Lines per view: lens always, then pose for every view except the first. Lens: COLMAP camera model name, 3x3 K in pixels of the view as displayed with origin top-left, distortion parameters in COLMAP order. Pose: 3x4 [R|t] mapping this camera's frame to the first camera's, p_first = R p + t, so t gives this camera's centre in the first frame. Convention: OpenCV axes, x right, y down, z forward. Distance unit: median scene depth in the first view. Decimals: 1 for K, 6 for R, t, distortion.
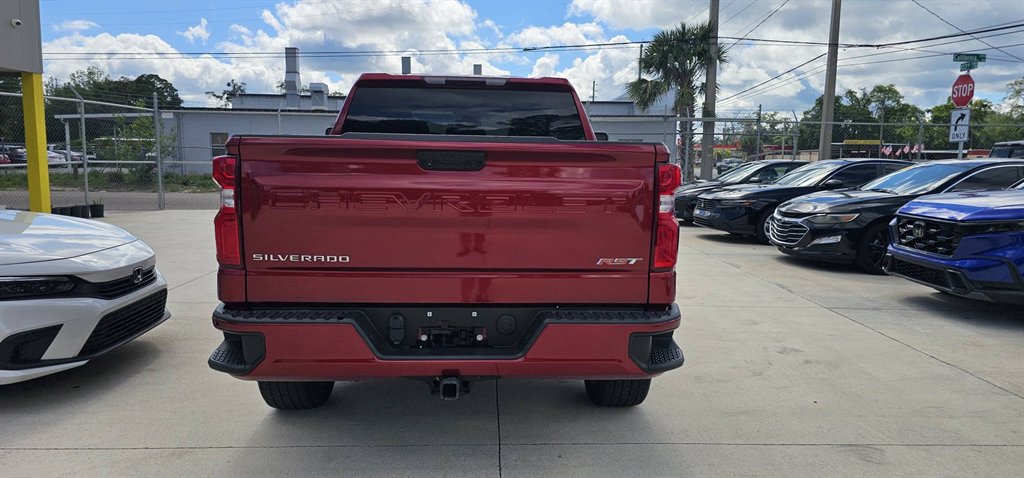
lens RADIAL K [[676.3, 0, 520.6], [0, 676.3, 243.5], [0, 0, 1]] dist [0.058327, -0.053708]
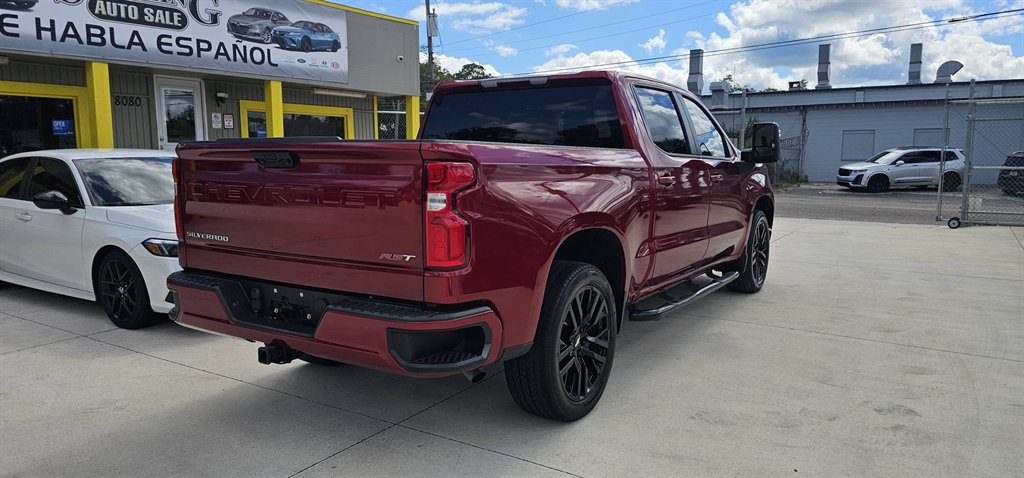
lens RADIAL K [[676.3, 0, 509.4], [0, 676.3, 243.0], [0, 0, 1]] dist [0.058327, -0.053708]
pose [[0.813401, 0.060221, -0.578578, 0.475272], [-0.060042, 0.998006, 0.019466, -0.013430], [0.578597, 0.018905, 0.815395, 0.149436]]
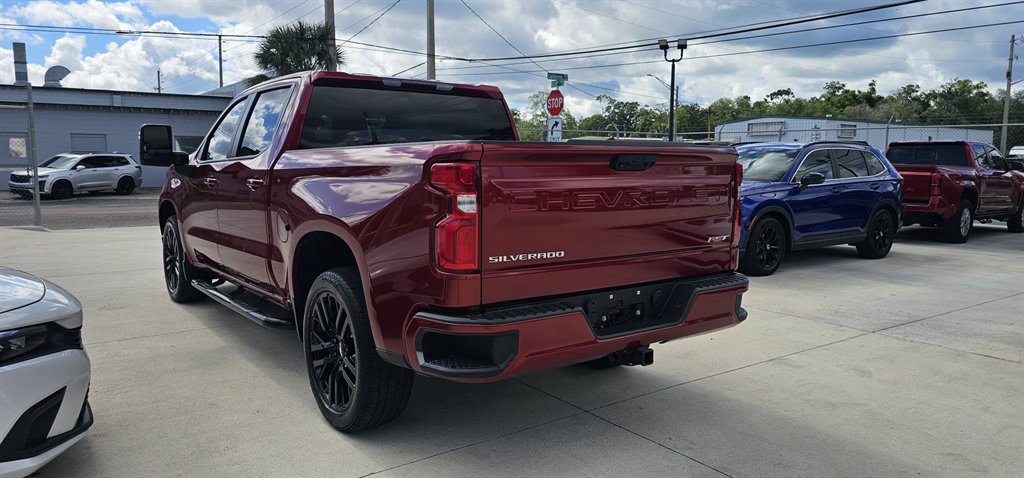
lens RADIAL K [[676.3, 0, 511.6], [0, 676.3, 238.9], [0, 0, 1]] dist [0.058327, -0.053708]
pose [[0.835822, -0.073095, 0.544113, -0.488511], [0.076070, 0.996956, 0.017077, -0.013954], [-0.543706, 0.027117, 0.838838, 0.069323]]
